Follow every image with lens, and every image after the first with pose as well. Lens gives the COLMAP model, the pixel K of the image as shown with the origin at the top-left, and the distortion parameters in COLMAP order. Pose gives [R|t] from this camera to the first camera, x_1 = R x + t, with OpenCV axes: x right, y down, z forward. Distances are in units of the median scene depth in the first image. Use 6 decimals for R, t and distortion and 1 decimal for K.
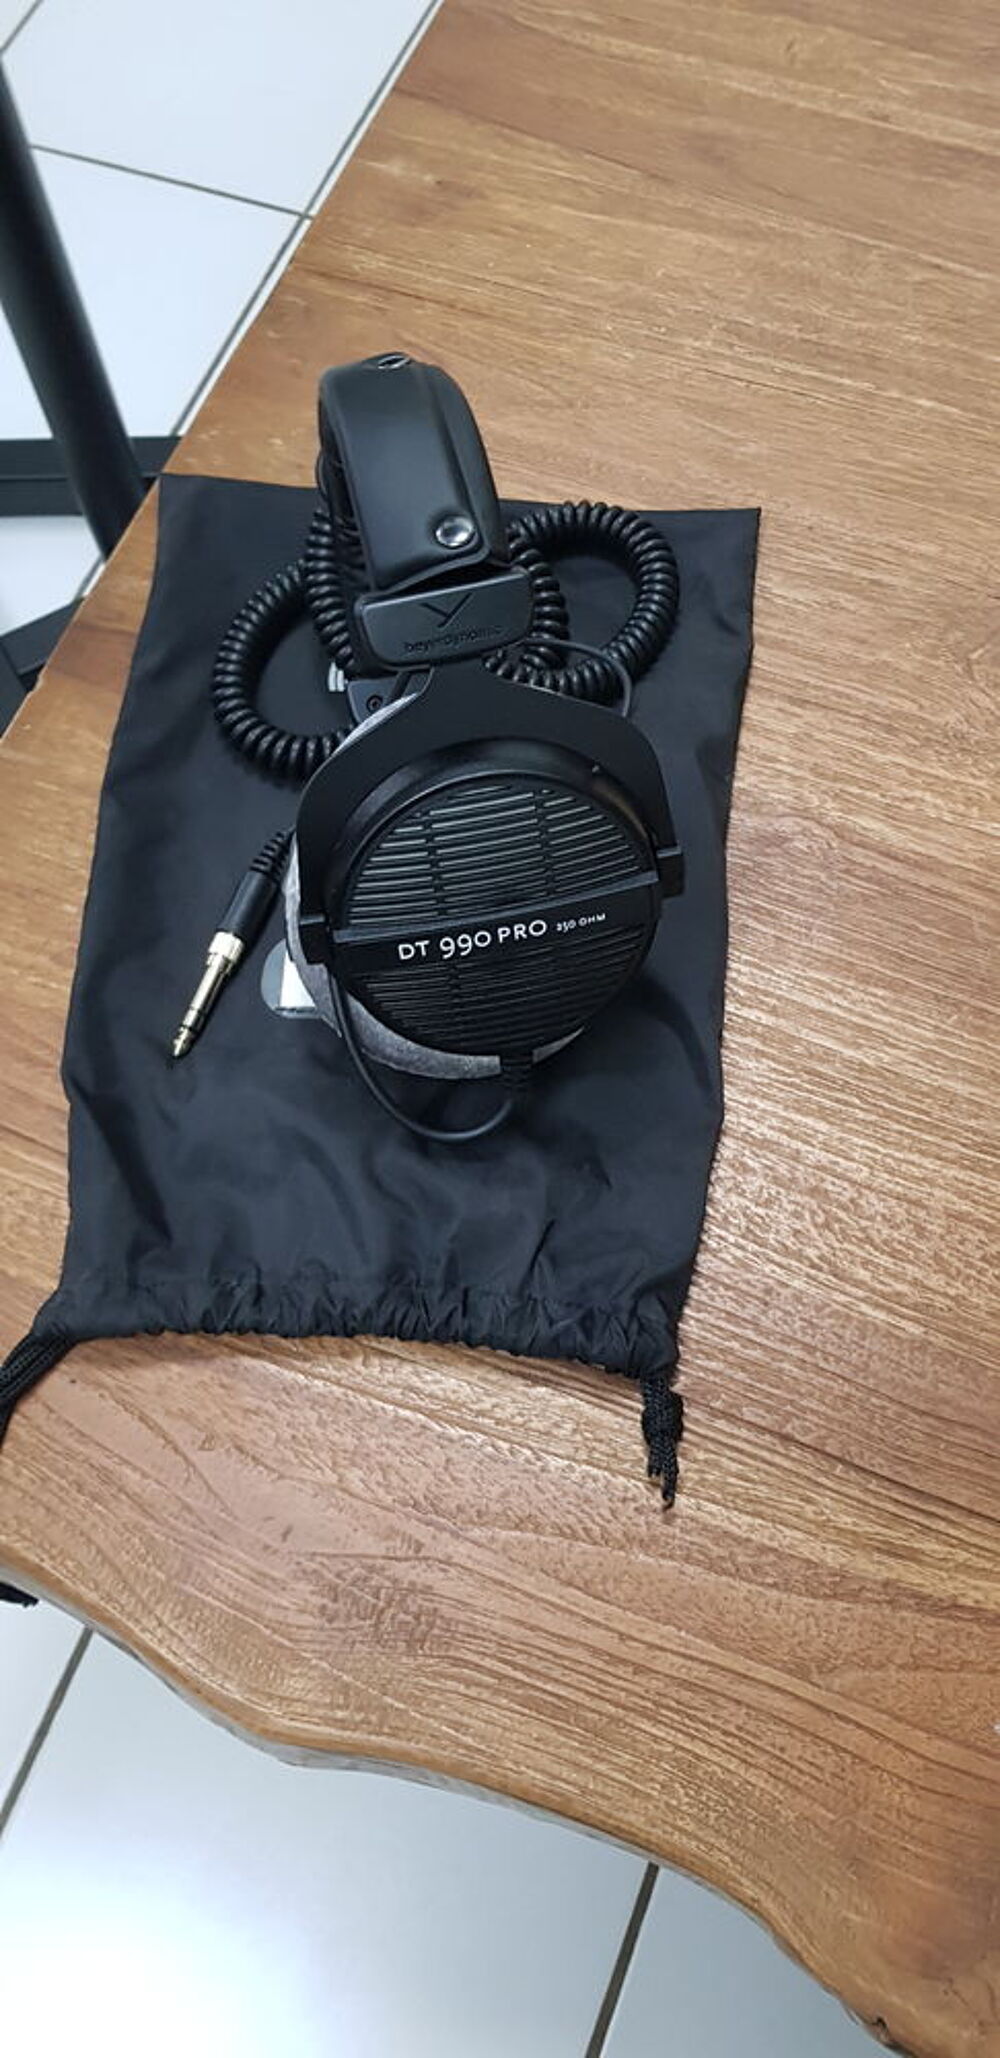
lens RADIAL K [[1613.3, 0, 500.0], [0, 1613.3, 1029.0], [0, 0, 1]] dist [0.008546, 0.000407]
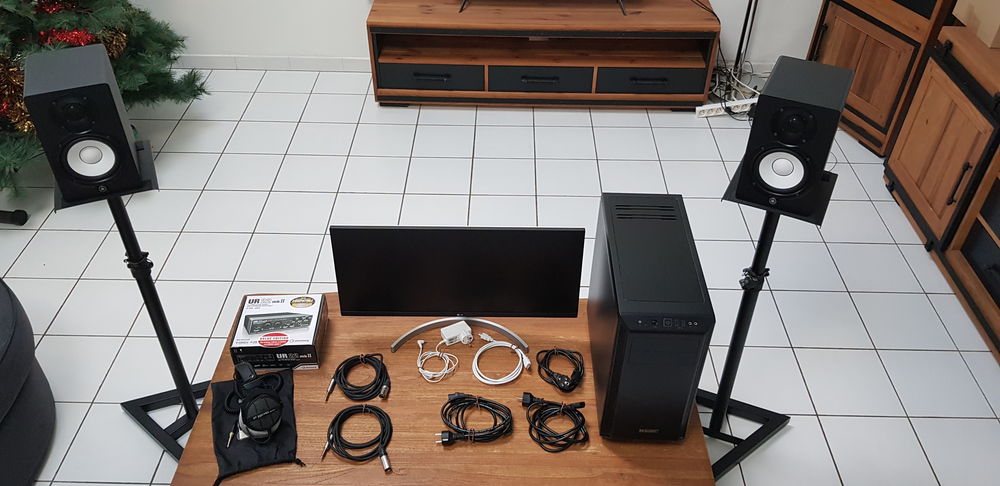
lens RADIAL K [[783.9, 0, 500.0], [0, 783.9, 243.0], [0, 0, 1]] dist [0.008546, 0.000407]
pose [[0.933213, -0.196824, 0.300623, 0.096136], [0.316348, 0.846802, -0.427610, 1.364308], [-0.170404, 0.494153, 0.852511, -3.334510]]
